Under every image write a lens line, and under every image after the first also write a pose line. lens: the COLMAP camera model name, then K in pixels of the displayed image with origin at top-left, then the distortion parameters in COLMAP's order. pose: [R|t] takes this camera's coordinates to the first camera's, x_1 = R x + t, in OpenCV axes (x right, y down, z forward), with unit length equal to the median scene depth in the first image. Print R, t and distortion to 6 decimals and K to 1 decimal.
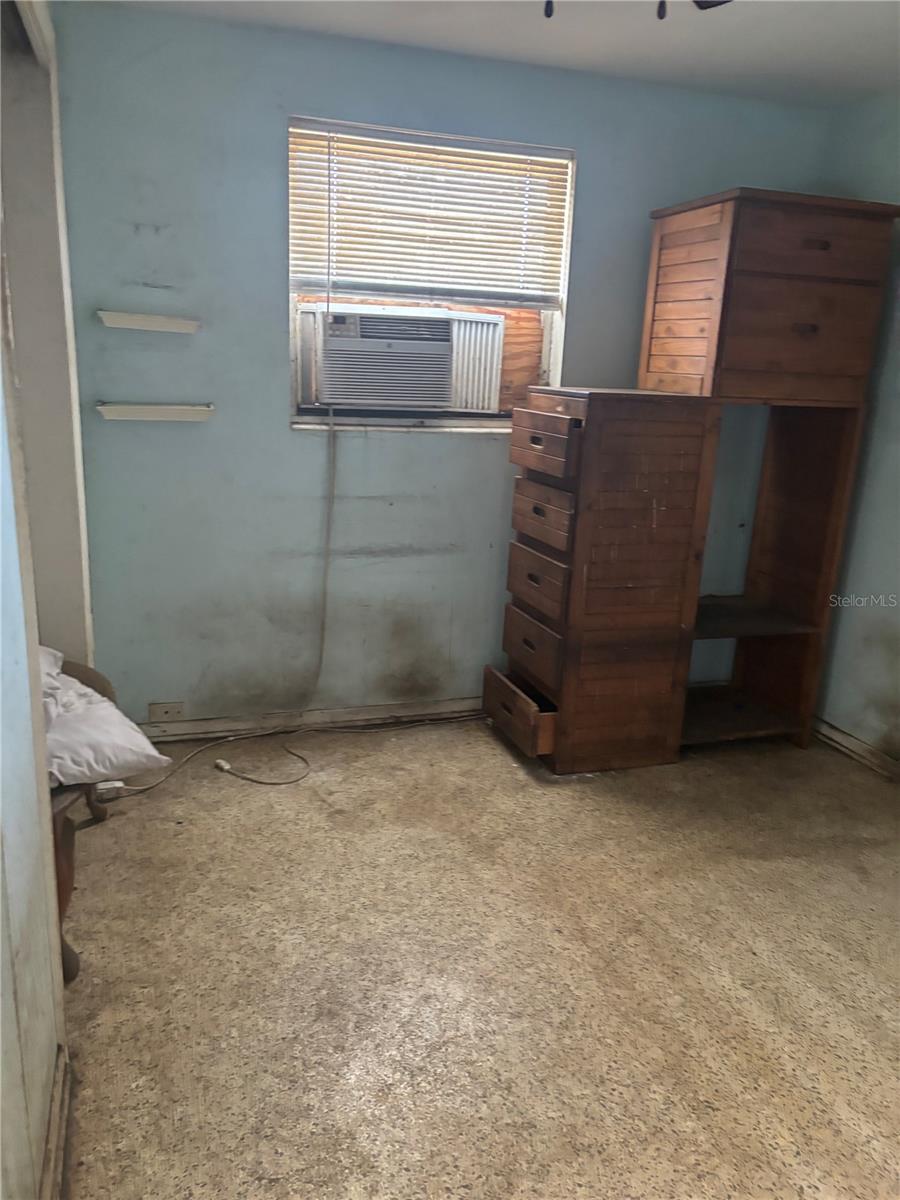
lens RADIAL K [[909.2, 0, 450.0], [0, 909.2, 600.0], [0, 0, 1]] dist [0.039635, -0.046847]
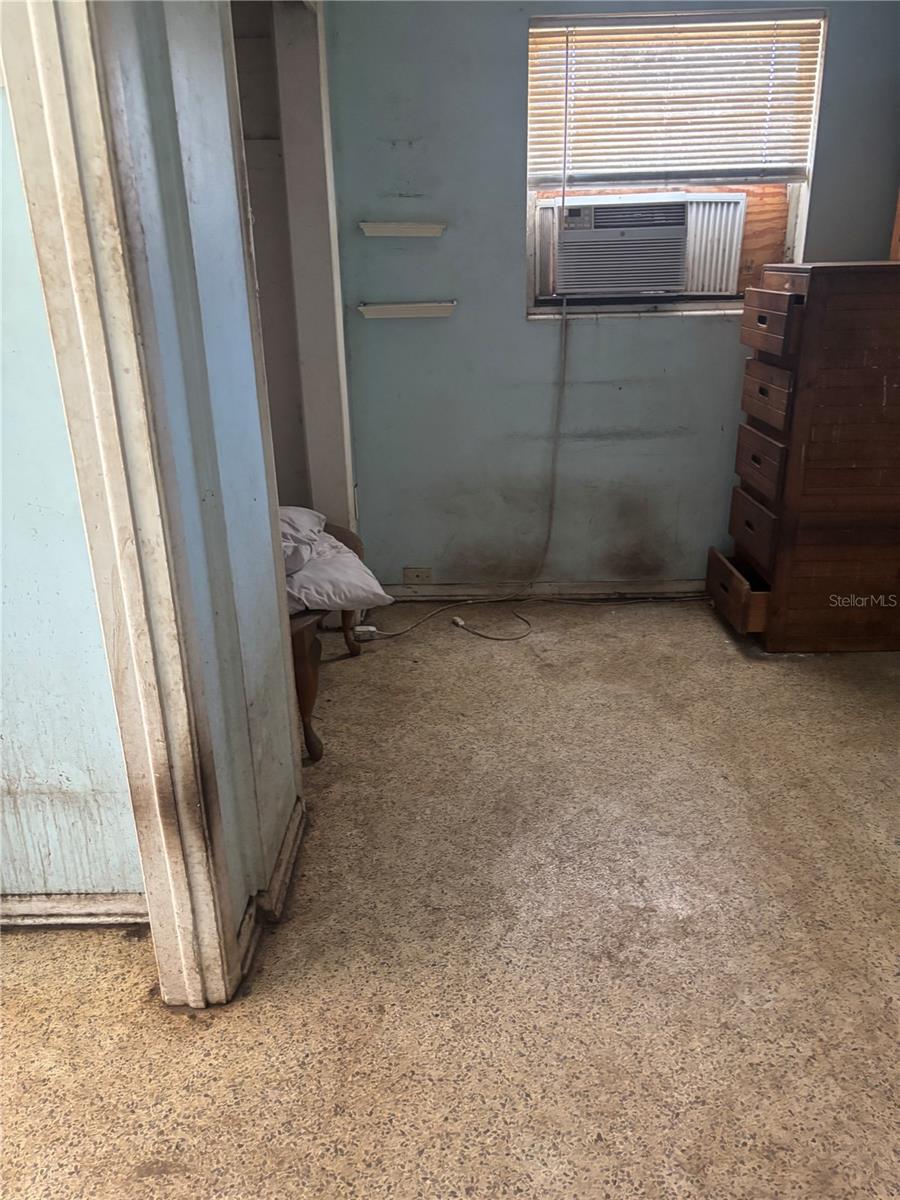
lens RADIAL K [[909.2, 0, 450.0], [0, 909.2, 600.0], [0, 0, 1]] dist [0.039635, -0.046847]
pose [[0.942940, 0.052710, -0.328765, 0.126288], [-0.020265, 0.994645, 0.101347, 0.038769], [0.332347, -0.088902, 0.938958, -0.090887]]
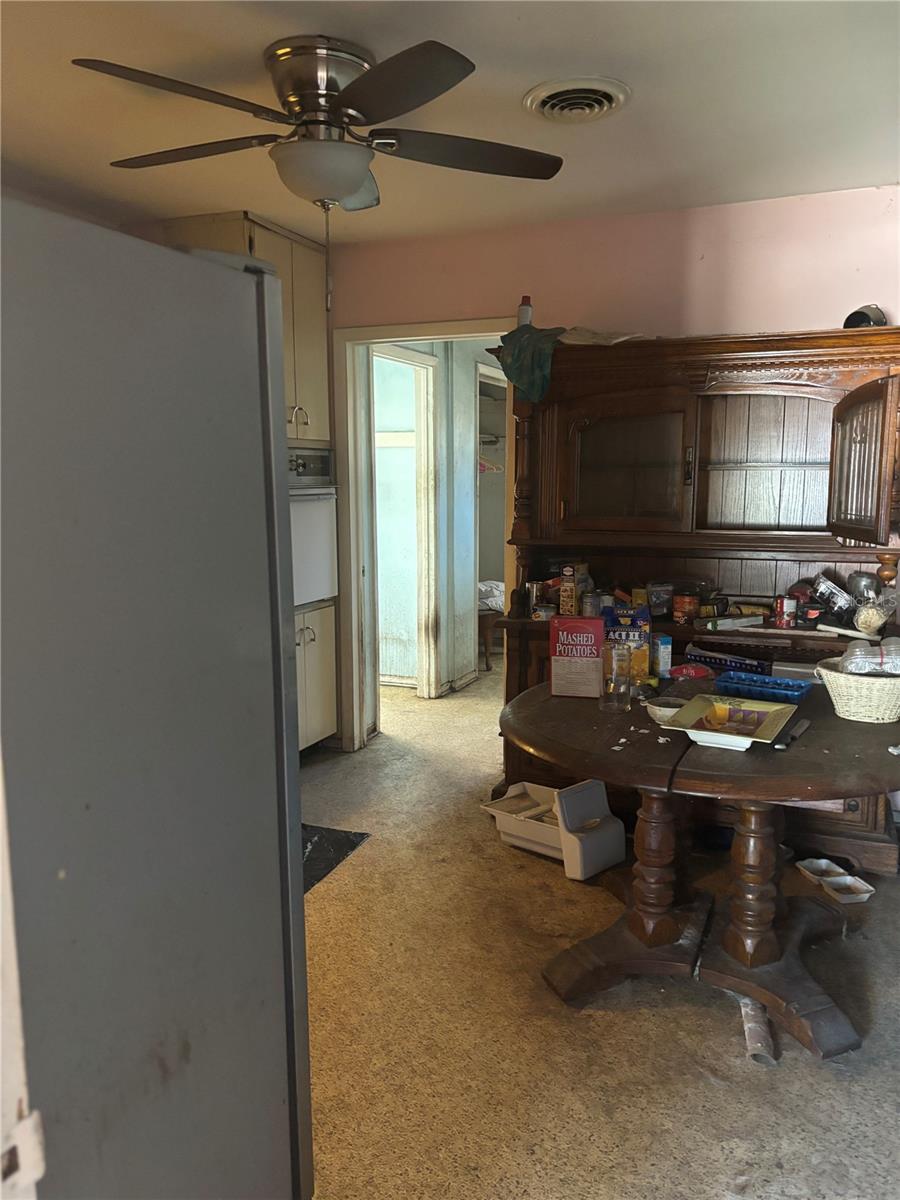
lens RADIAL K [[909.2, 0, 450.0], [0, 909.2, 600.0], [0, 0, 1]] dist [0.039635, -0.046847]
pose [[0.751542, 0.047481, -0.657974, 1.186836], [-0.134213, 0.987551, -0.082035, 0.328788], [0.645888, 0.149961, 0.748559, -1.157475]]
